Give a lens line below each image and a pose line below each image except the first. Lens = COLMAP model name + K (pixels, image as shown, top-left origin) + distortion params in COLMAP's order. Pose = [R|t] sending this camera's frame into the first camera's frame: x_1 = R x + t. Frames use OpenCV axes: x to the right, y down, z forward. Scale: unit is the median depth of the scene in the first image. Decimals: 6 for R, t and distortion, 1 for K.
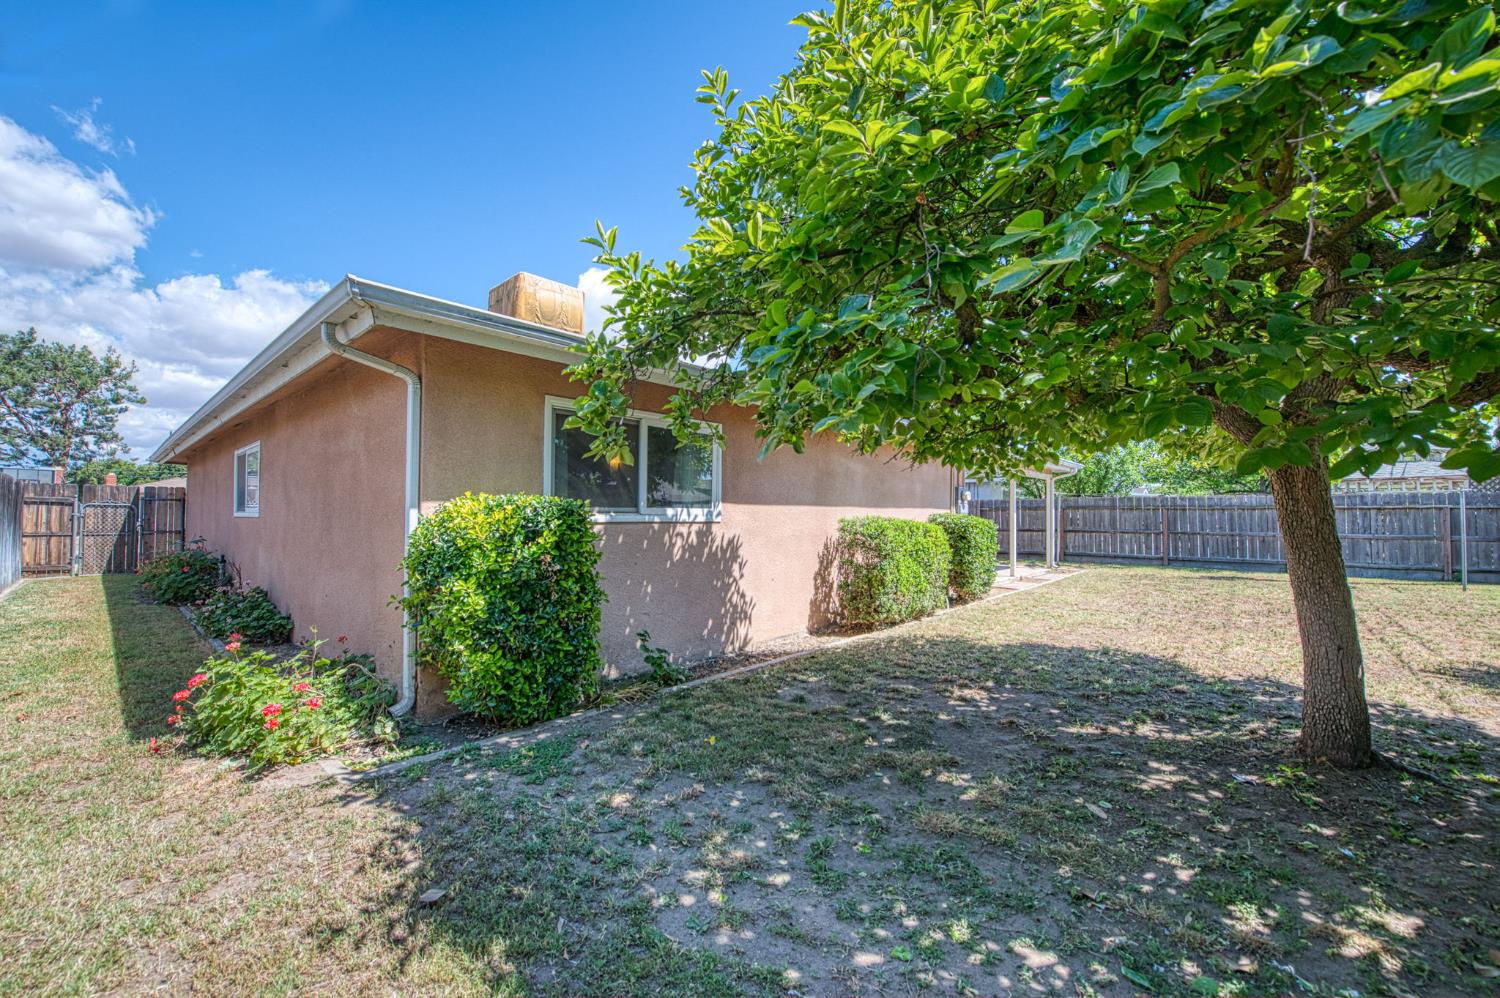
lens RADIAL K [[601.3, 0, 747.0], [0, 601.3, 505.5], [0, 0, 1]] dist [-0.020334, -0.000150]
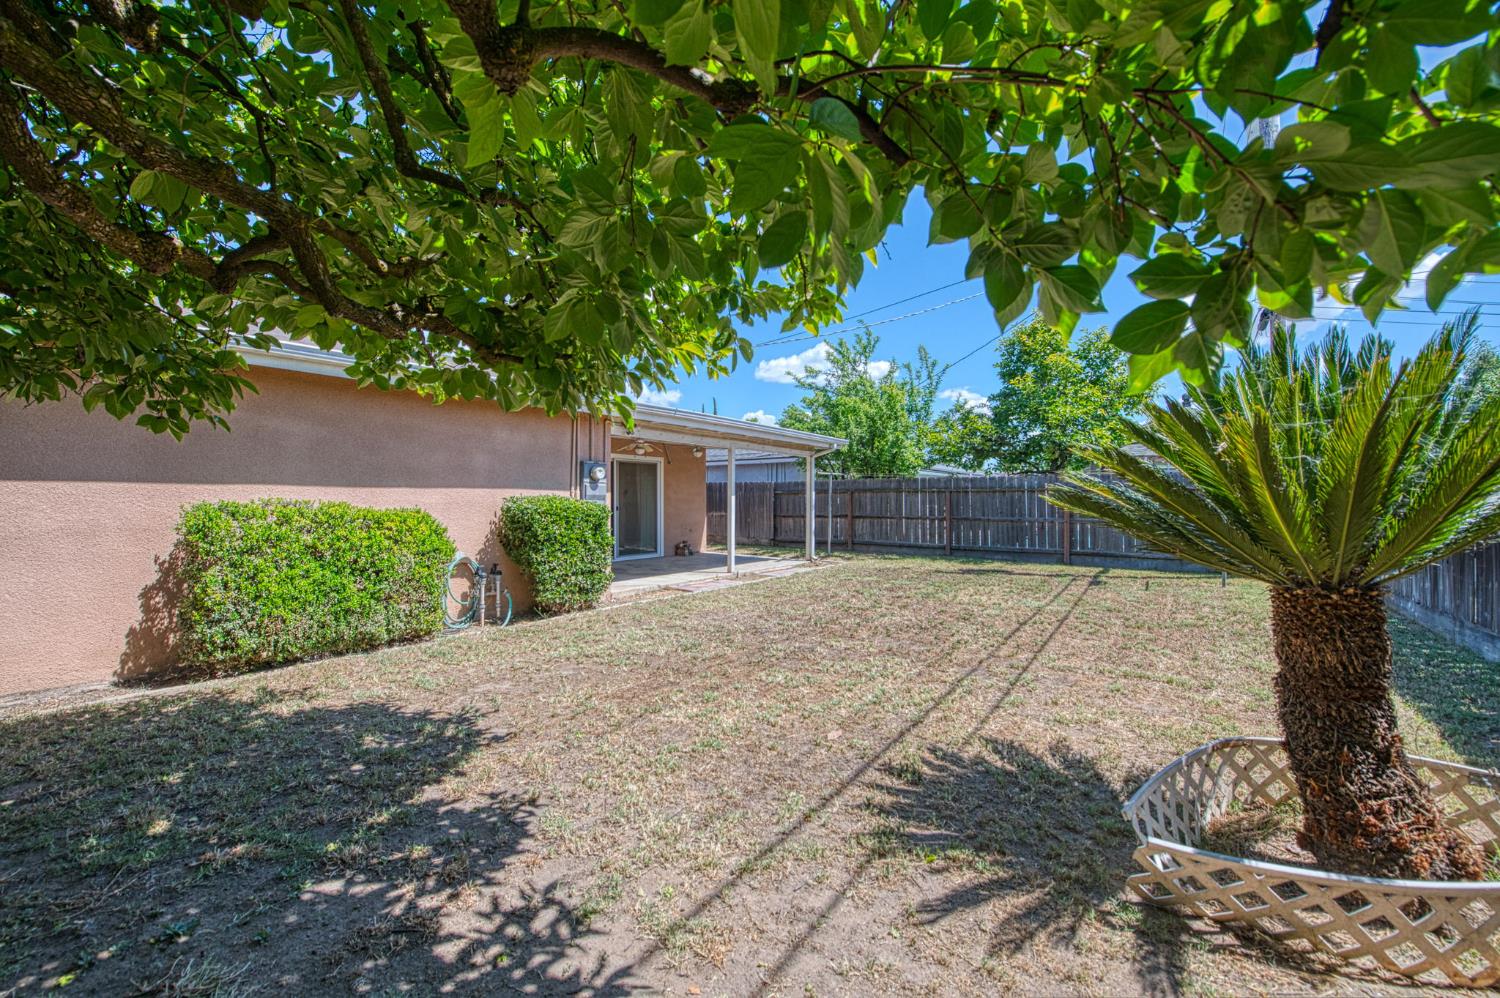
lens RADIAL K [[601.3, 0, 747.0], [0, 601.3, 505.5], [0, 0, 1]] dist [-0.020334, -0.000150]
pose [[0.994473, -0.001001, 0.104991, 0.342759], [-0.001670, 0.999677, 0.025348, 0.004242], [-0.104982, -0.025383, 0.994150, 0.157203]]
